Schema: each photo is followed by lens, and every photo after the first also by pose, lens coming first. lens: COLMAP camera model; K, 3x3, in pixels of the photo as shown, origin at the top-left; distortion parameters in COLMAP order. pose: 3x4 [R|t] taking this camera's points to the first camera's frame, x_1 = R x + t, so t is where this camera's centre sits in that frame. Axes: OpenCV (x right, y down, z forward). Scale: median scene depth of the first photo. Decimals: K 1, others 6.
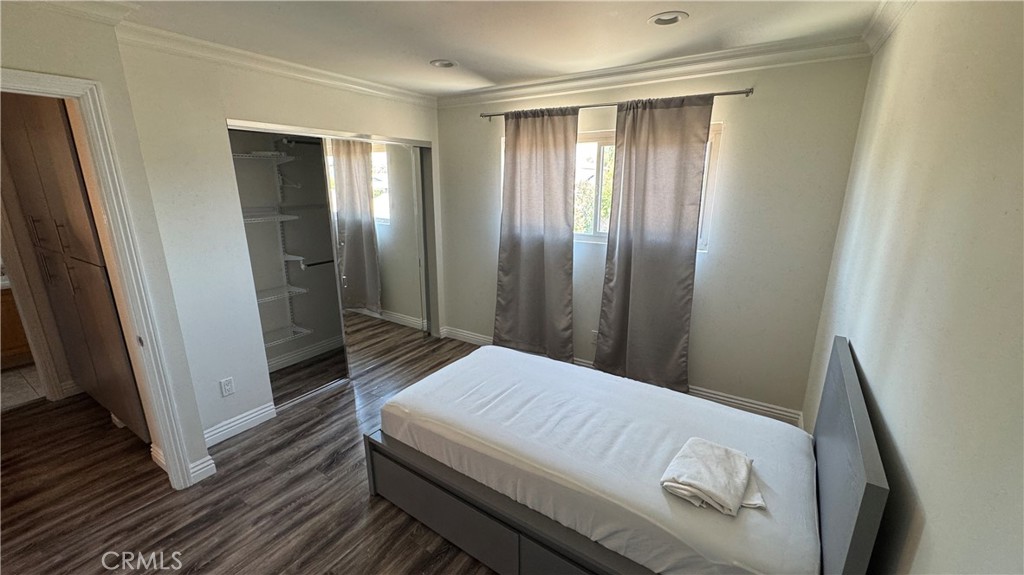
lens RADIAL K [[408.6, 0, 512.6], [0, 408.6, 286.2], [0, 0, 1]] dist [-0.002071, 0.000144]
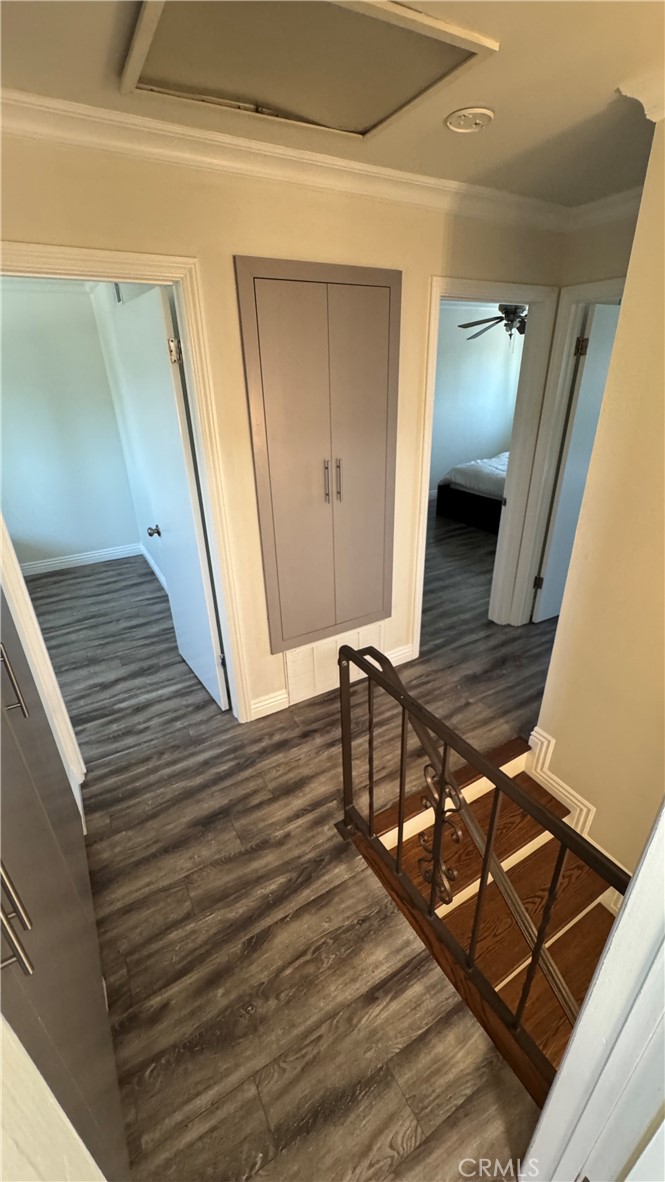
lens RADIAL K [[471.6, 0, 334.9], [0, 471.6, 591.5], [0, 0, 1]] dist [-0.002071, 0.000144]
pose [[-0.891434, -0.176051, 0.417553, -1.874503], [0.136455, 0.774389, 0.617820, -0.388803], [-0.432117, 0.607723, -0.666294, 1.370406]]
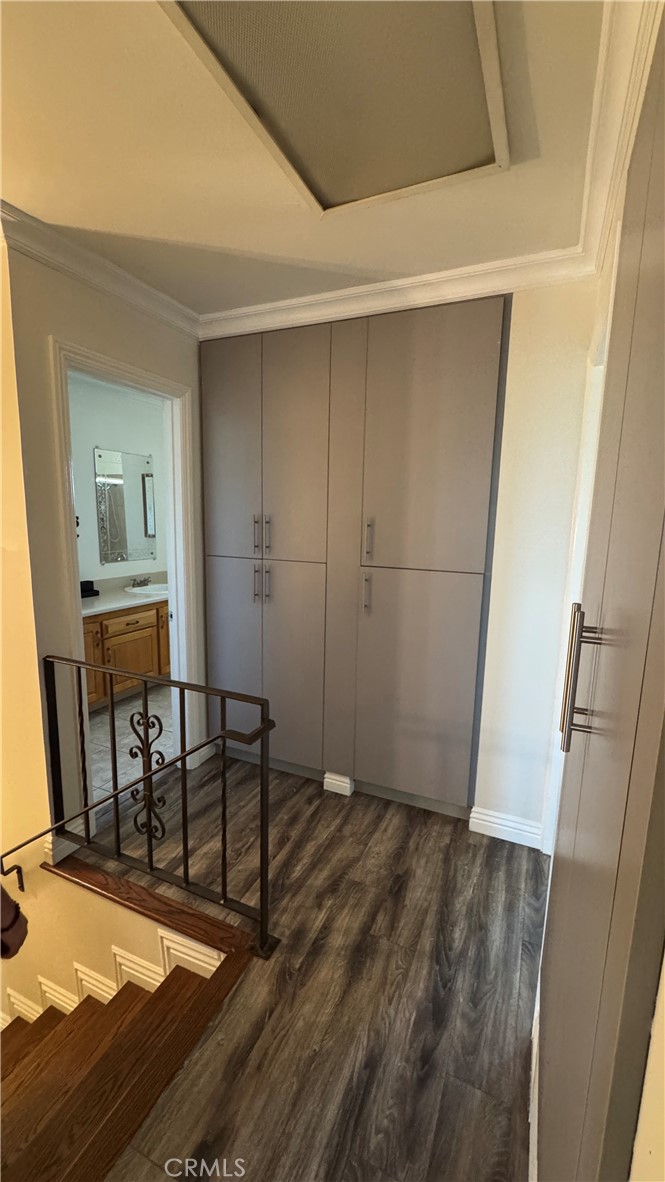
lens RADIAL K [[471.6, 0, 334.9], [0, 471.6, 591.5], [0, 0, 1]] dist [-0.002071, 0.000144]
pose [[0.989038, -0.003779, 0.147615, -1.572526], [0.018780, 0.994774, -0.100362, 0.080524], [-0.146464, 0.102034, 0.983940, 0.130295]]
